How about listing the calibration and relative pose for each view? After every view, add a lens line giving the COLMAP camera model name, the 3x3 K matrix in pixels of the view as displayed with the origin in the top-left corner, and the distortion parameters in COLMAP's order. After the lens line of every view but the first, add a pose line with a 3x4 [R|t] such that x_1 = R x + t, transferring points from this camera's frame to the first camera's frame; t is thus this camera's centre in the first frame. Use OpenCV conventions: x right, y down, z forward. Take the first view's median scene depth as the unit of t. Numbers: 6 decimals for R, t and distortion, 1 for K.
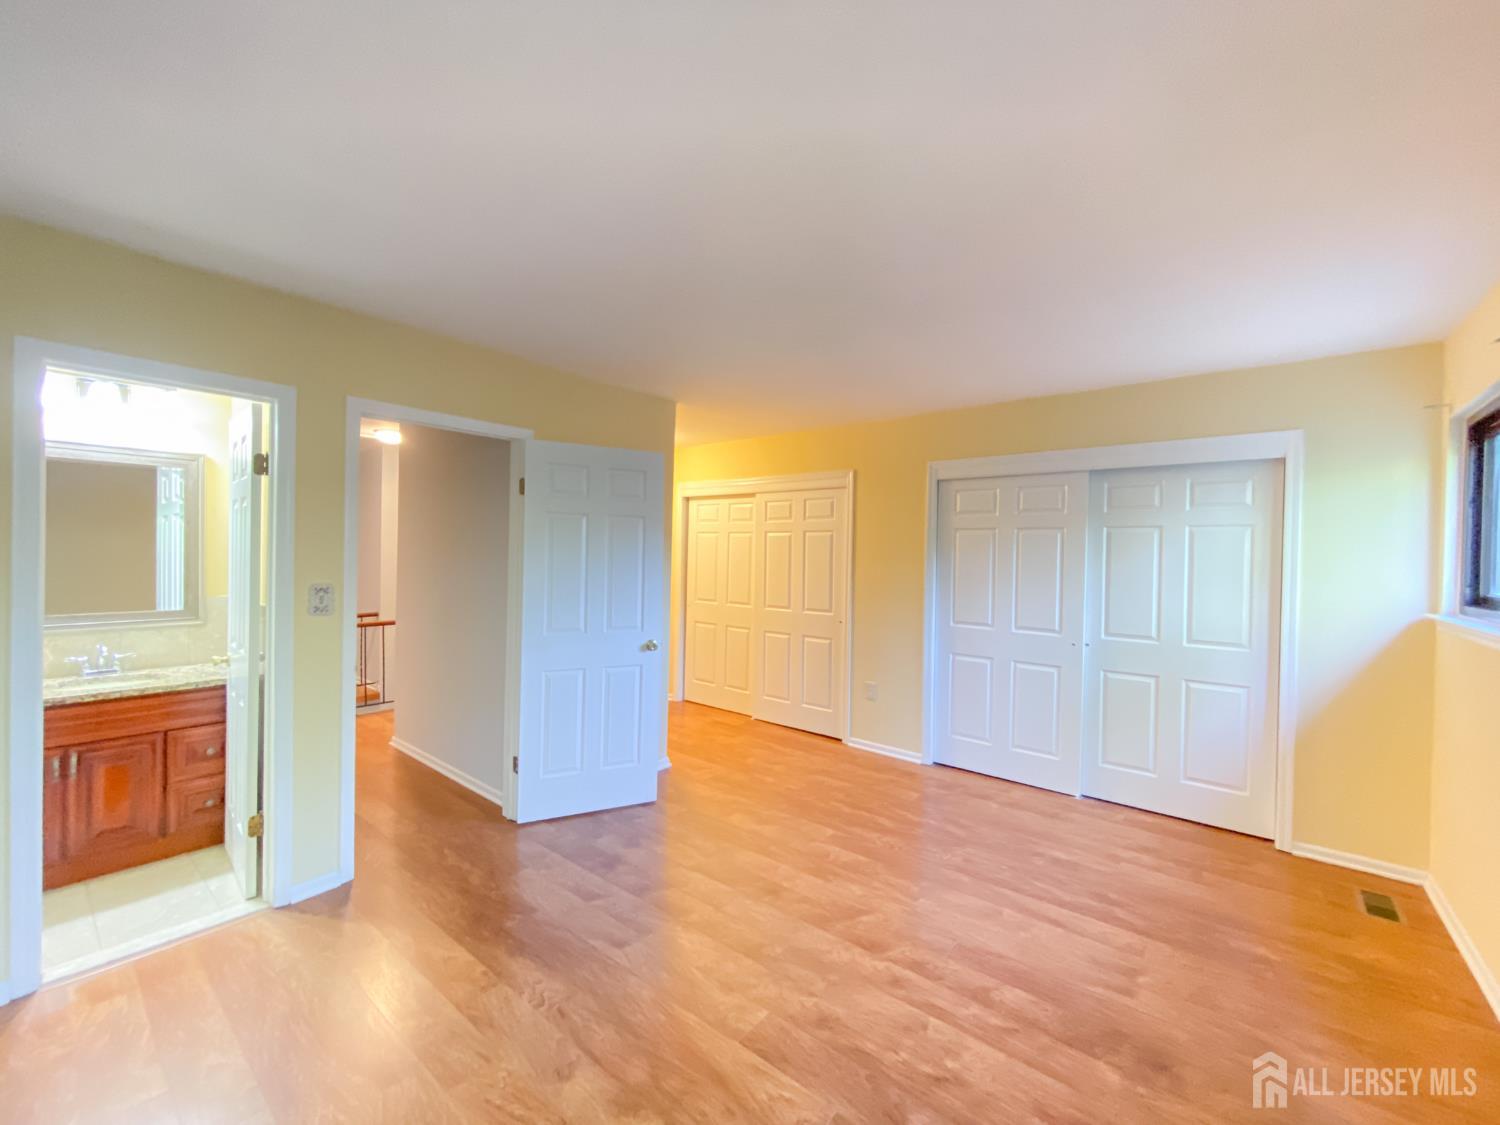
lens RADIAL K [[608.7, 0, 758.0], [0, 608.7, 560.8], [0, 0, 1]] dist [-0.014973, 0.000084]
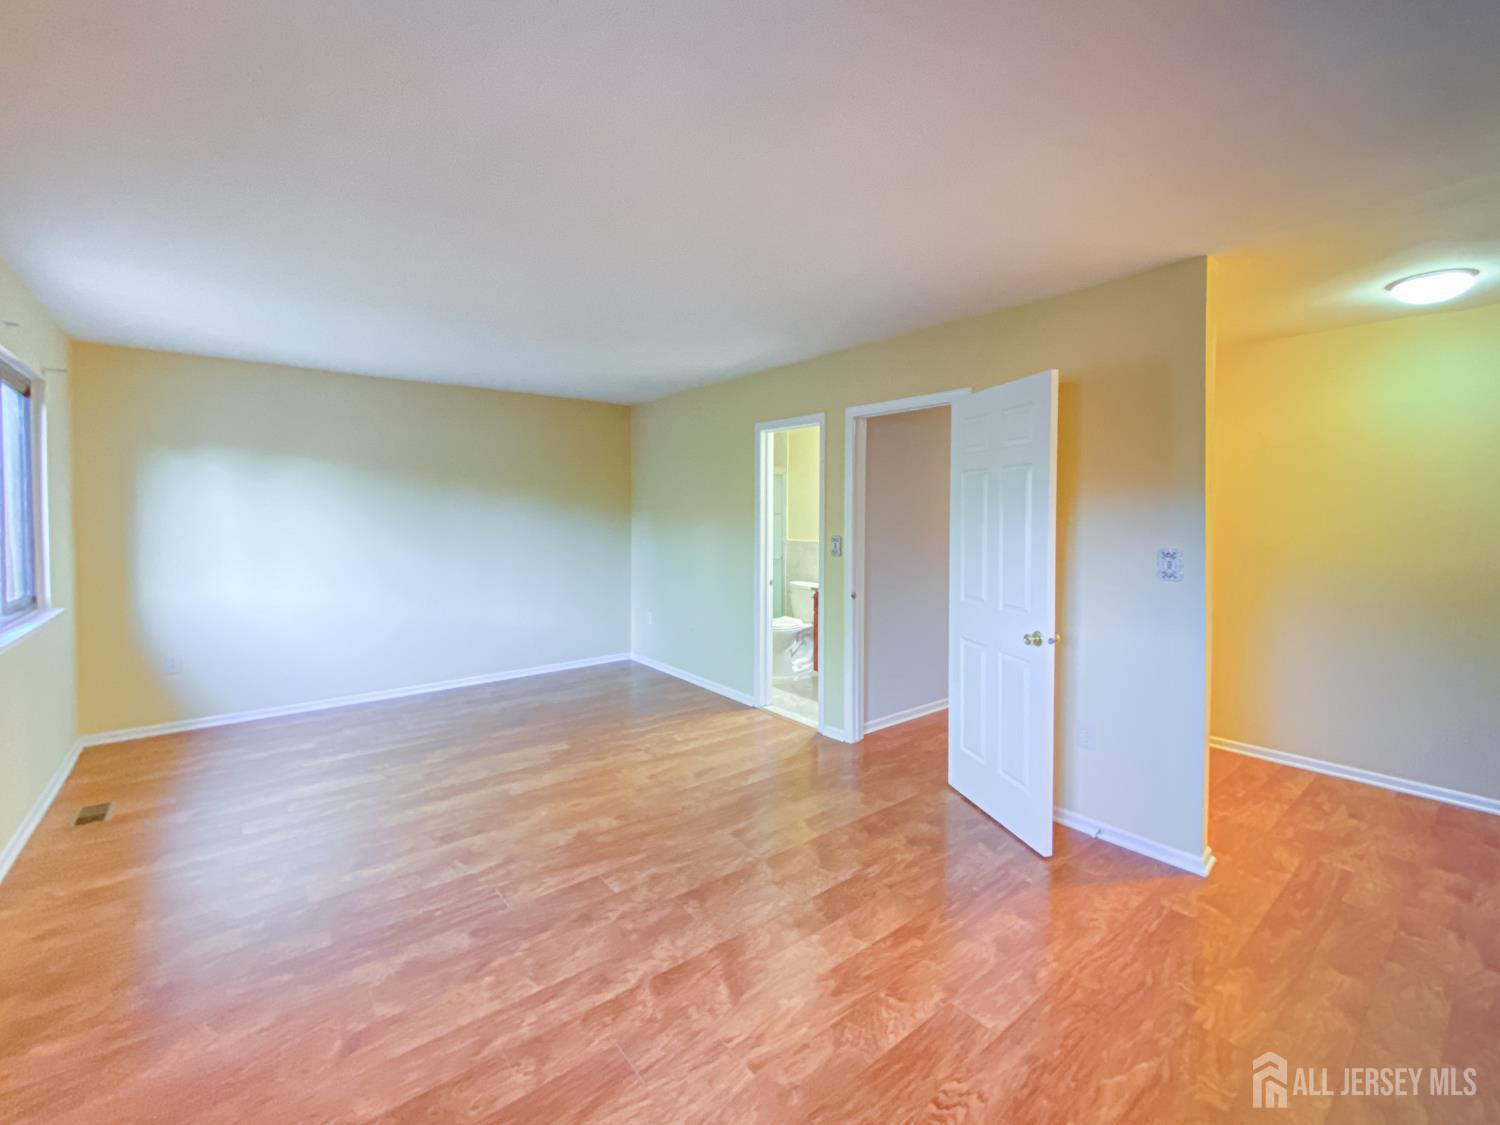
lens RADIAL K [[642.4, 0, 752.8], [0, 642.4, 516.1], [0, 0, 1]] dist [0.000796, -0.000042]
pose [[-0.203118, -0.006201, -0.979135, 1.128857], [-0.016819, 0.999855, -0.002844, -0.000539], [0.979010, 0.015890, -0.203193, 1.401911]]
